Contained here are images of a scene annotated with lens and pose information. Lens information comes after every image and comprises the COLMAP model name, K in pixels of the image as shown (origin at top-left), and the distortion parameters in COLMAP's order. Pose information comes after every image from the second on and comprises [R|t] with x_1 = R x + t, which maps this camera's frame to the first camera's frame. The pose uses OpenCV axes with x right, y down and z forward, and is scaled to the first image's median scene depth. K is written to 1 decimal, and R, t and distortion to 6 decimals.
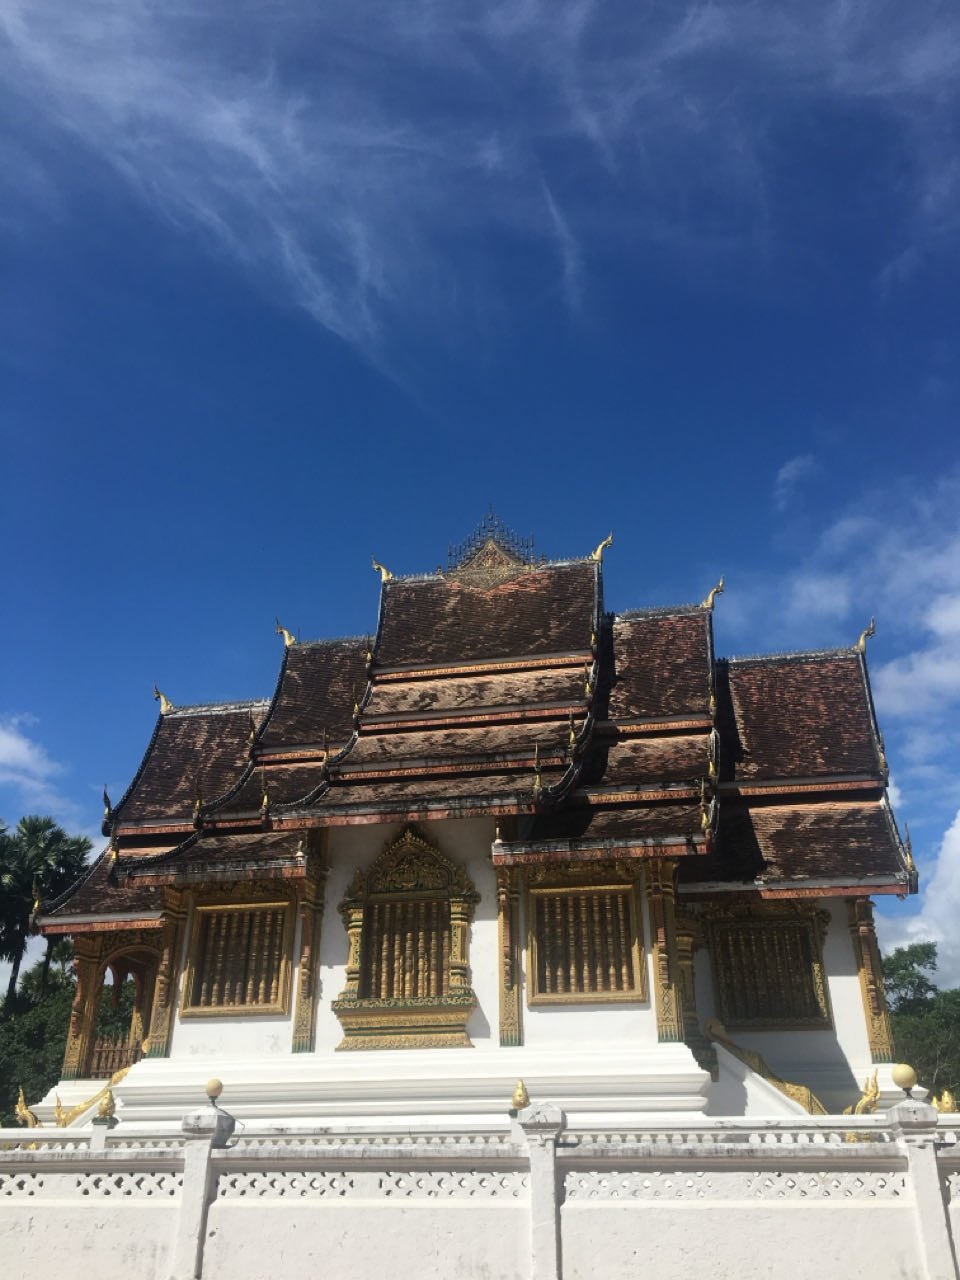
lens RADIAL K [[1077.0, 0, 480.0], [0, 1077.0, 640.0], [0, 0, 1]] dist [0.027026, -0.006272]
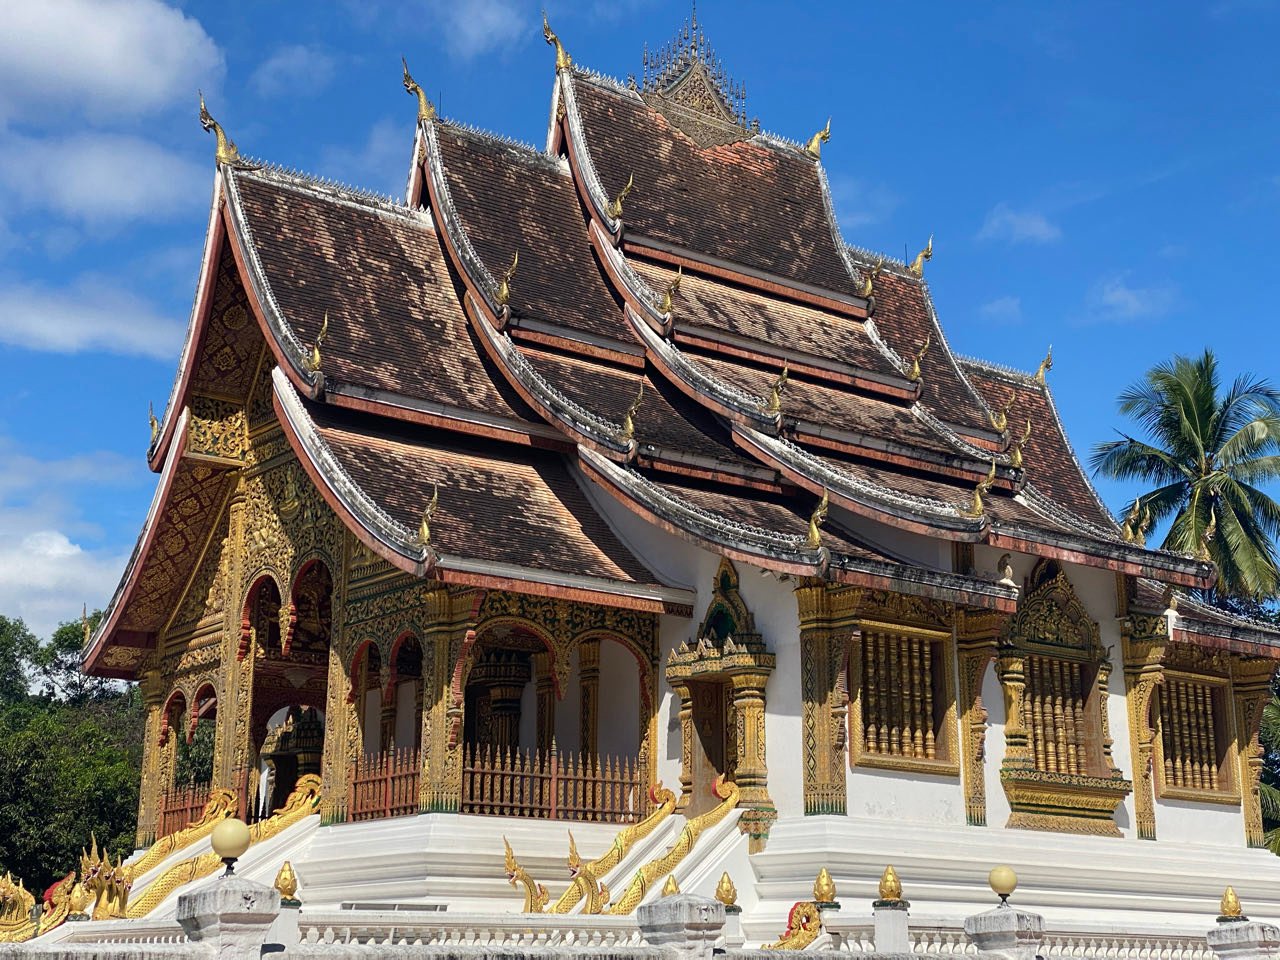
lens RADIAL K [[1931.6, 0, 638.7], [0, 1931.6, 396.6], [0, 0, 1]] dist [0.091968, -0.161765]
pose [[0.659077, 0.225861, 0.717360, -1.361816], [-0.351500, 0.935759, 0.028318, 0.127072], [-0.664880, -0.270816, 0.696127, 0.244967]]
